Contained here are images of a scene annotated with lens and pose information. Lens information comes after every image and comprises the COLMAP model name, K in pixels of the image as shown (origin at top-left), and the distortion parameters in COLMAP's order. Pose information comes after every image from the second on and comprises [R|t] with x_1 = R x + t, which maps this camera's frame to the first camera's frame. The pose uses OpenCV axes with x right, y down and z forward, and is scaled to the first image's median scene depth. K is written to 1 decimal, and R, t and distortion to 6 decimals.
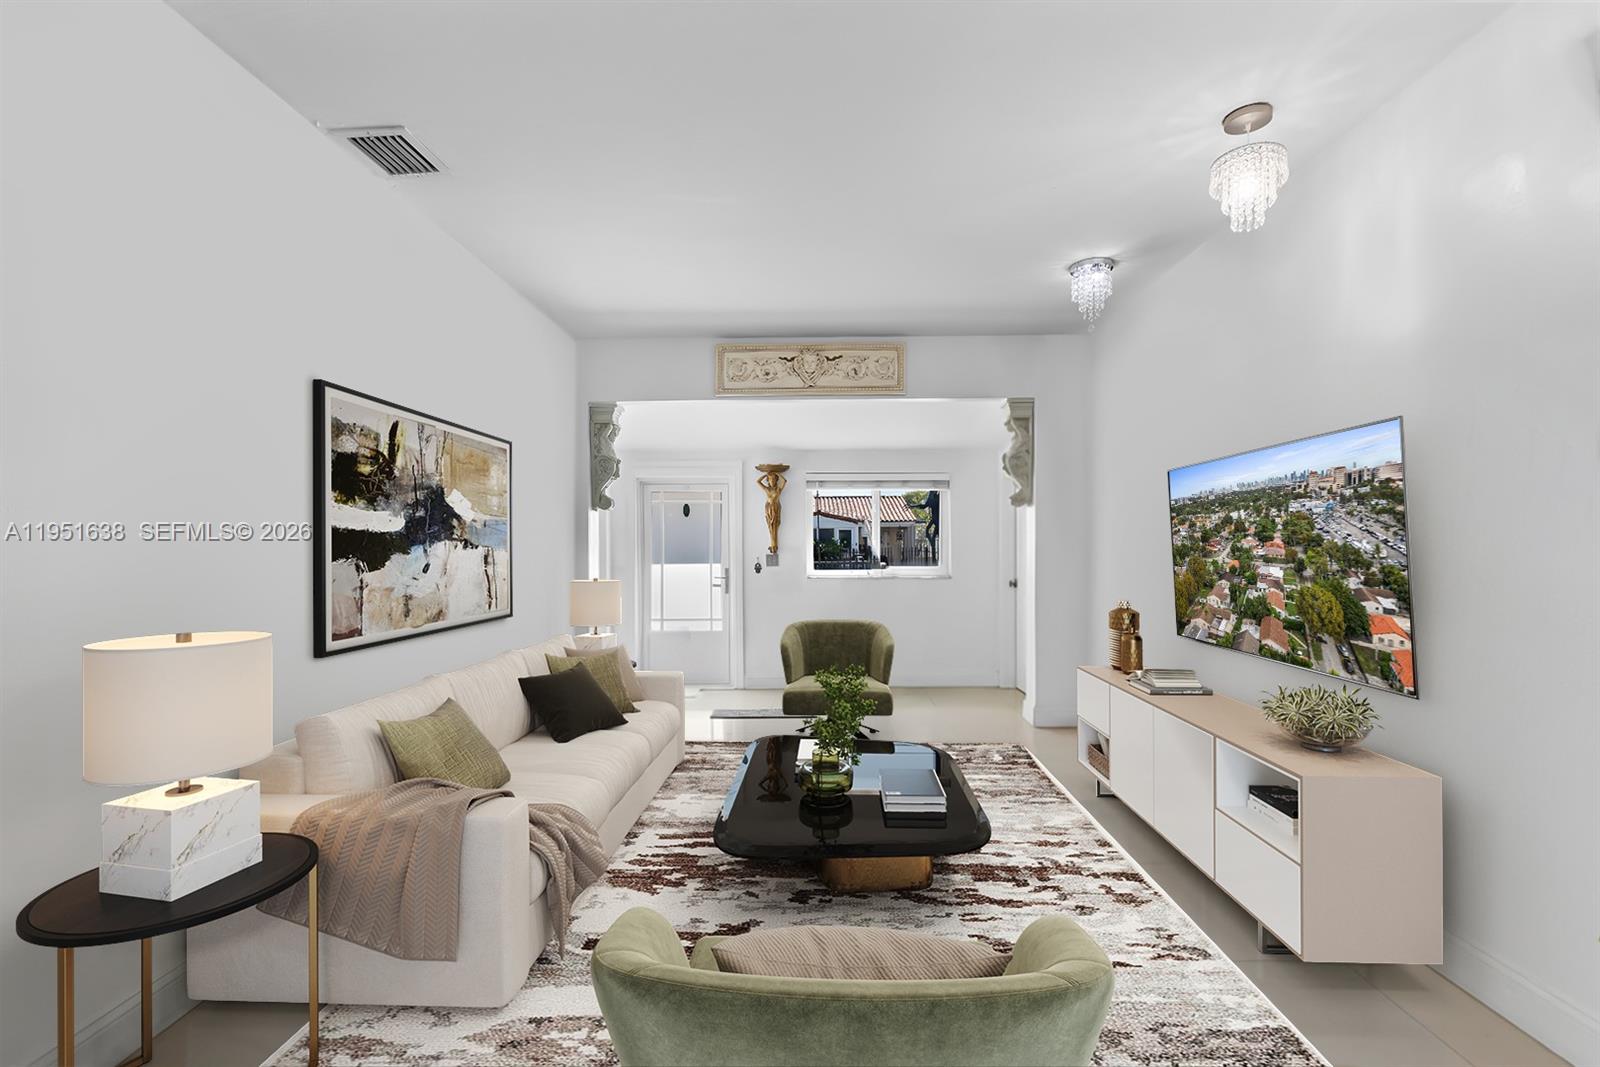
lens RADIAL K [[721.0, 0, 801.4], [0, 721.0, 542.9], [0, 0, 1]] dist [-0.002091, -0.000571]
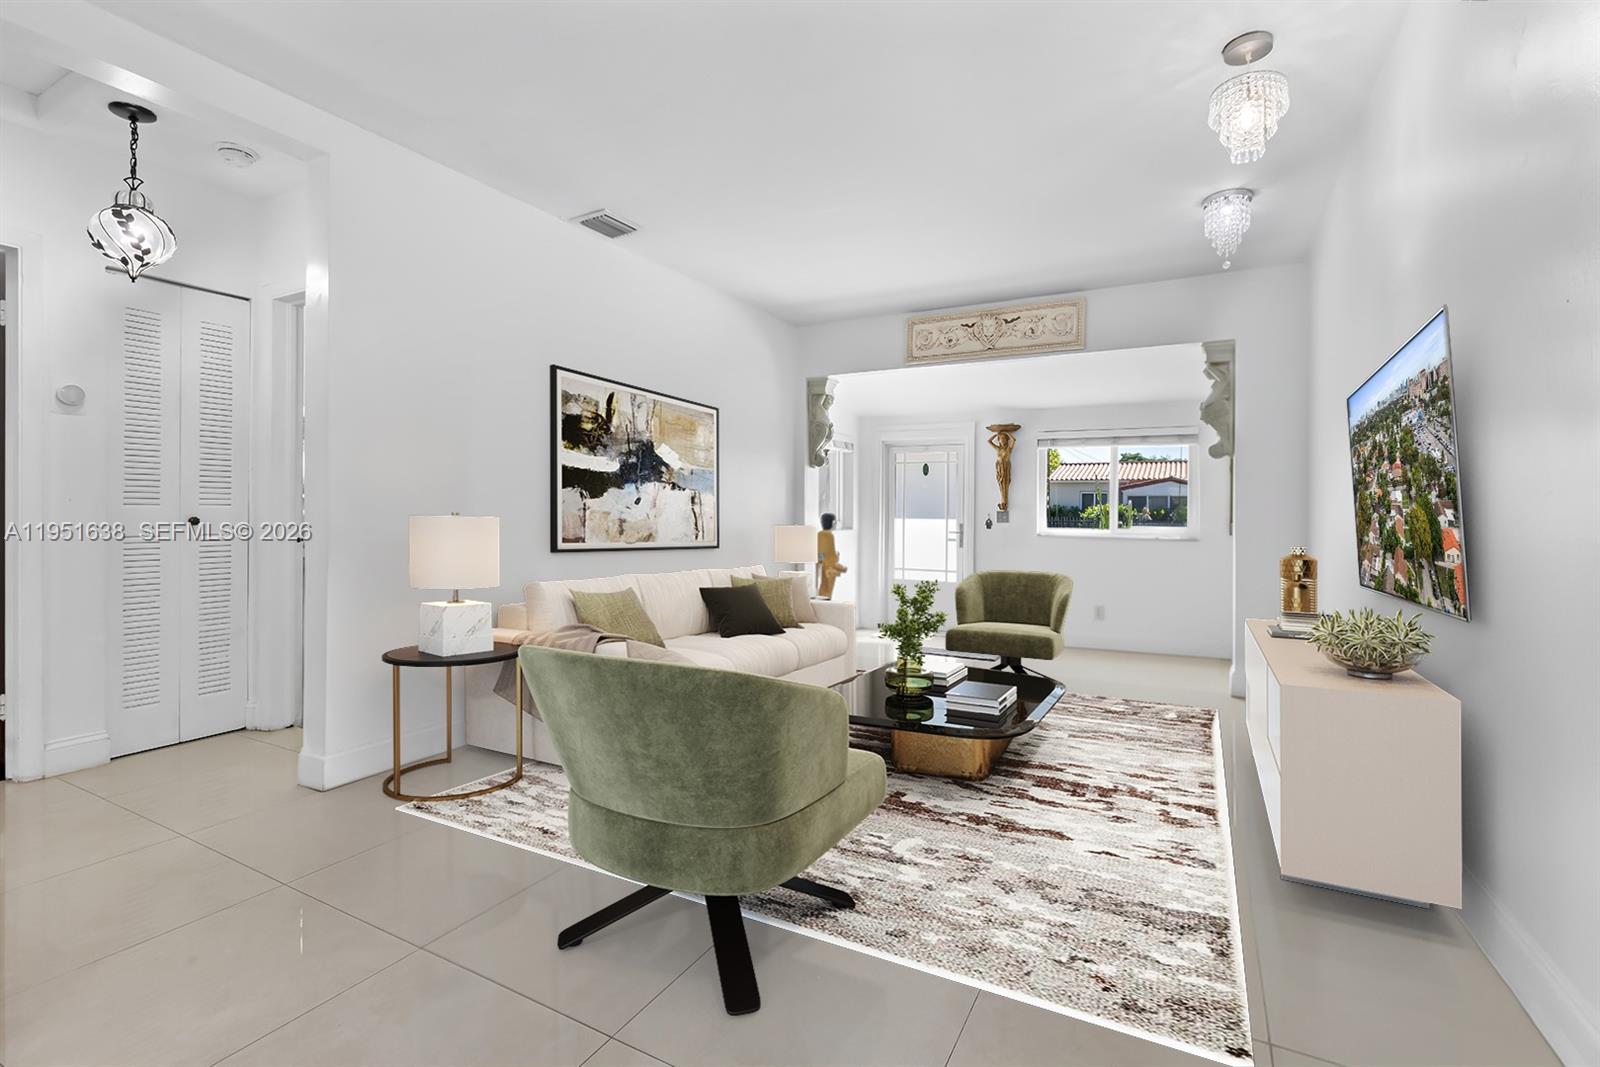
lens RADIAL K [[749.2, 0, 800.0], [0, 749.2, 533.5], [0, 0, 1]] dist [0.000785, -0.000060]
pose [[0.900989, 0.015160, -0.433576, 0.395901], [-0.011516, 0.999873, 0.011030, 0.083399], [0.433689, -0.004945, 0.901049, -0.149053]]
